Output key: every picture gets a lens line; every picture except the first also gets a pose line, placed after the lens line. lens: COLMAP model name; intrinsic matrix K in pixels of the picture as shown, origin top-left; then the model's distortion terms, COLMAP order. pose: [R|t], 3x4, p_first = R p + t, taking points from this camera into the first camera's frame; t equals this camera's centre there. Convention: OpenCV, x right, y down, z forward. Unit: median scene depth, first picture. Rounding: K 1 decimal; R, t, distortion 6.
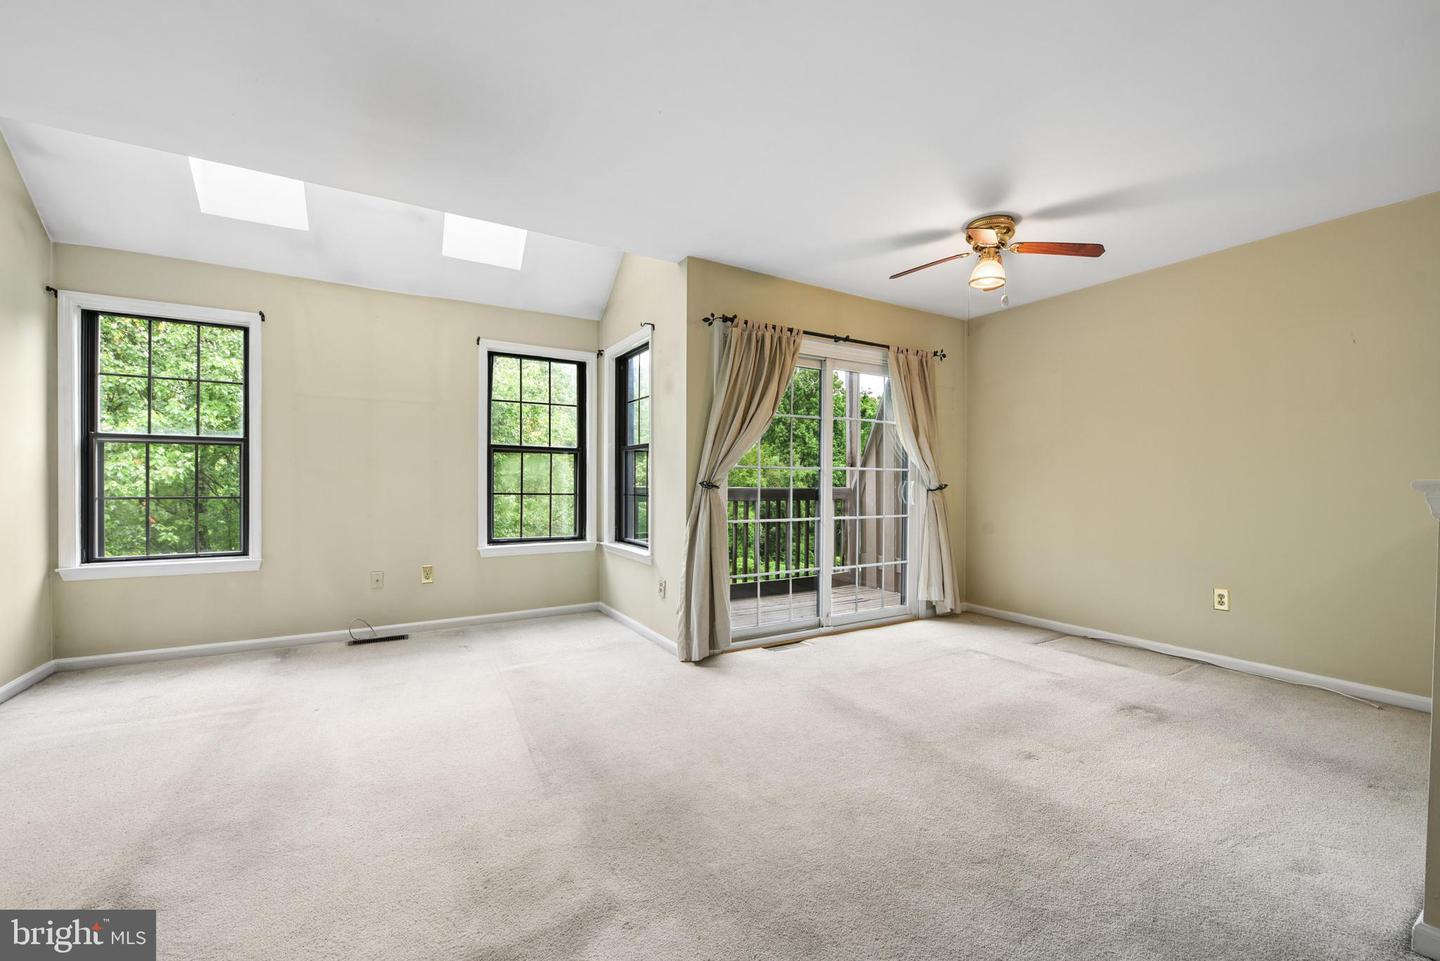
lens RADIAL K [[583.6, 0, 725.9], [0, 583.6, 469.5], [0, 0, 1]] dist [-0.009078, -0.000342]
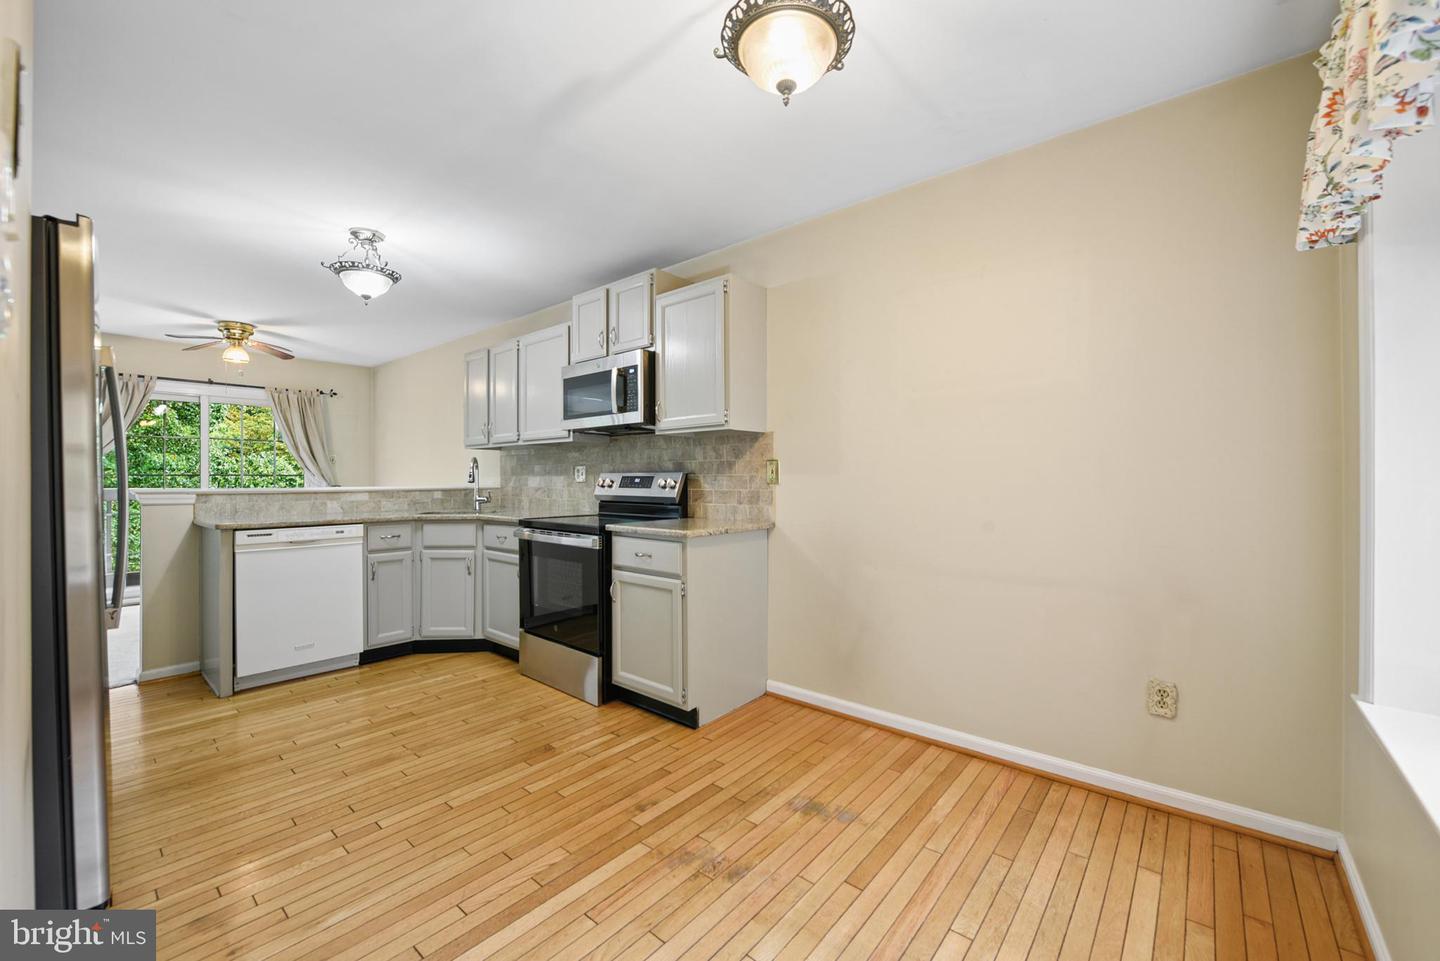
lens RADIAL K [[574.9, 0, 722.9], [0, 574.9, 484.1], [0, 0, 1]] dist [-0.003946, -0.000280]
pose [[0.943881, -0.003670, 0.330264, 1.096207], [-0.005405, 0.999633, 0.026558, -0.032353], [-0.330240, -0.026853, 0.943515, -0.841192]]
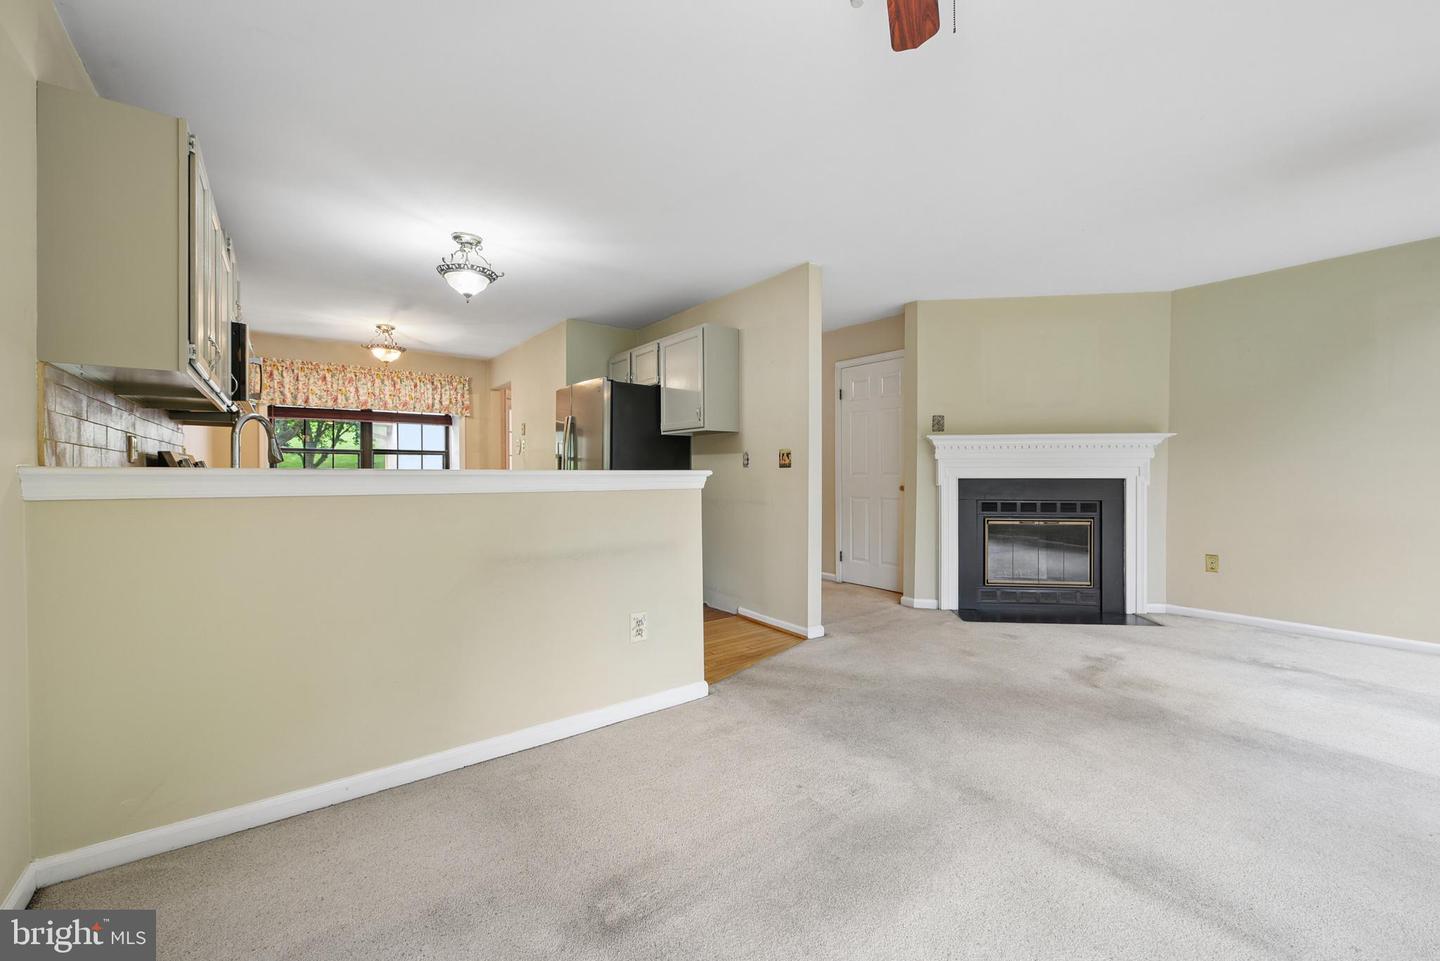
lens RADIAL K [[562.9, 0, 726.6], [0, 562.9, 474.6], [0, 0, 1]] dist [-0.003378, -0.000264]
pose [[-0.991609, 0.001913, -0.129257, 0.542542], [0.004134, 0.999848, -0.016915, 0.029172], [0.129205, -0.017308, -0.991467, 1.207141]]
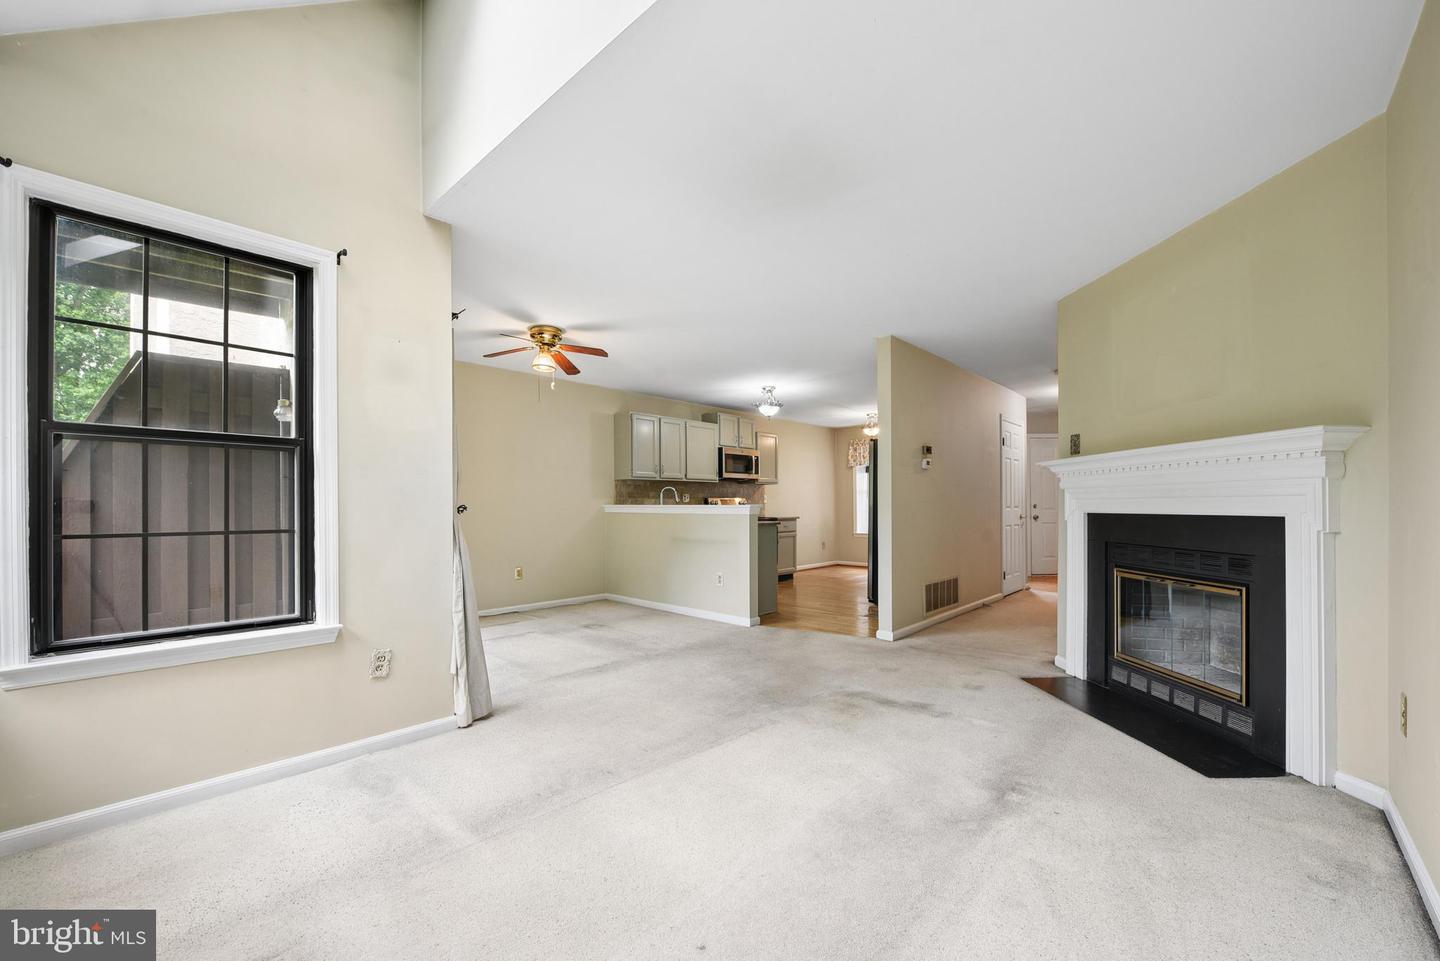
lens RADIAL K [[563.2, 0, 738.8], [0, 563.2, 503.4], [0, 0, 1]] dist [-0.000710, -0.000050]
pose [[-0.312667, 0.004871, 0.949850, -0.941793], [-0.015559, 0.999826, -0.010249, 0.021611], [-0.949735, -0.017983, -0.312537, 0.899261]]
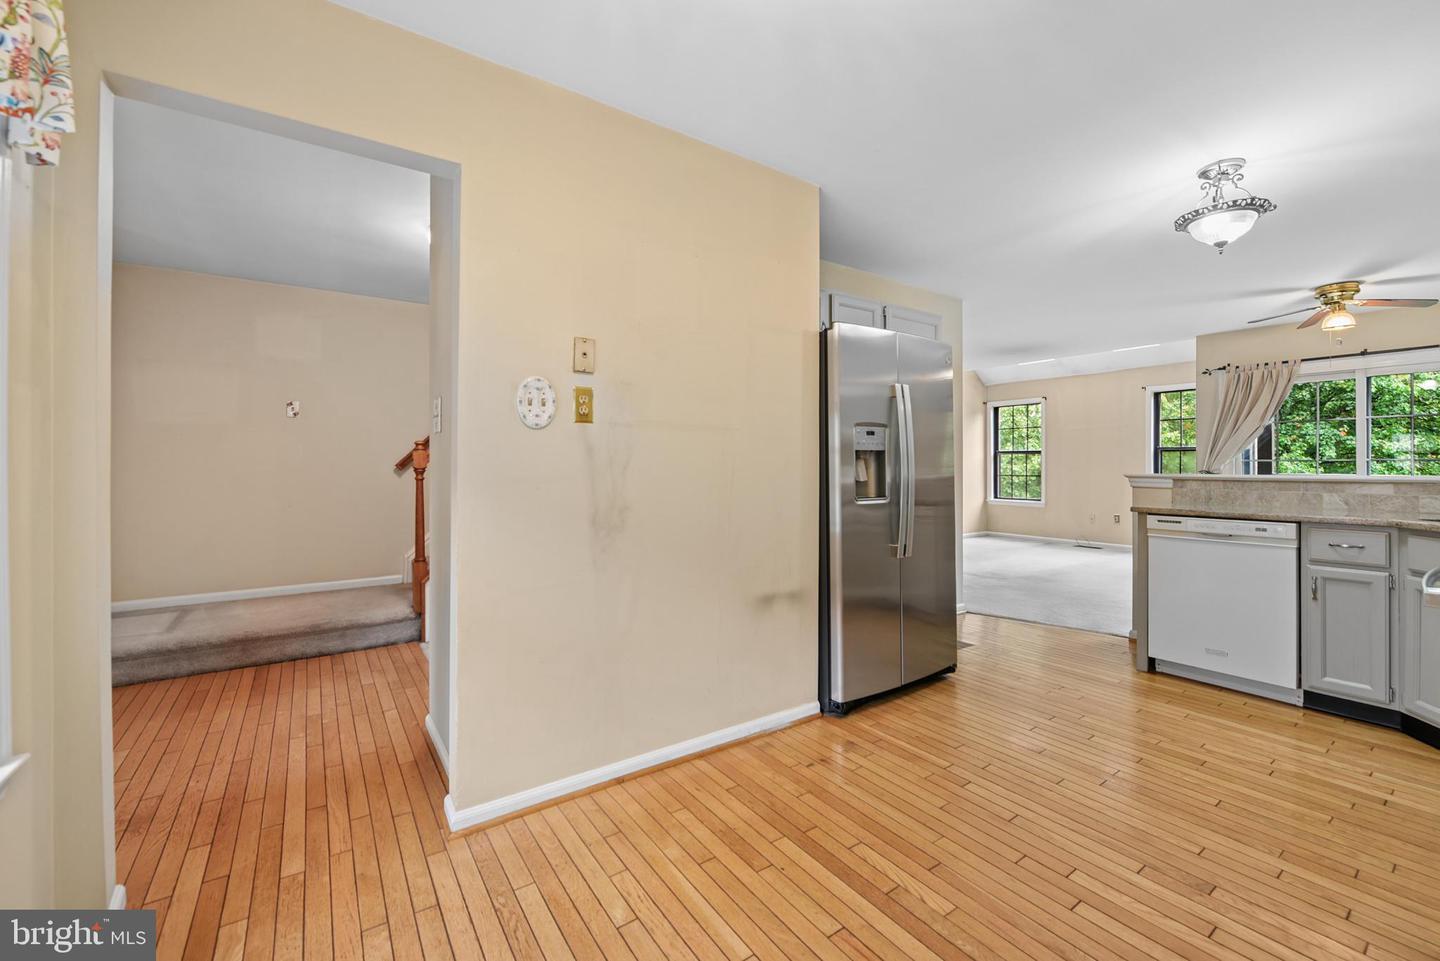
lens RADIAL K [[583.6, 0, 725.9], [0, 583.6, 469.5], [0, 0, 1]] dist [-0.009078, -0.000342]
pose [[0.078241, 0.006407, -0.996914, 1.559859], [0.019955, 0.999769, 0.007992, -0.026322], [0.996735, -0.020519, 0.078095, -0.502503]]
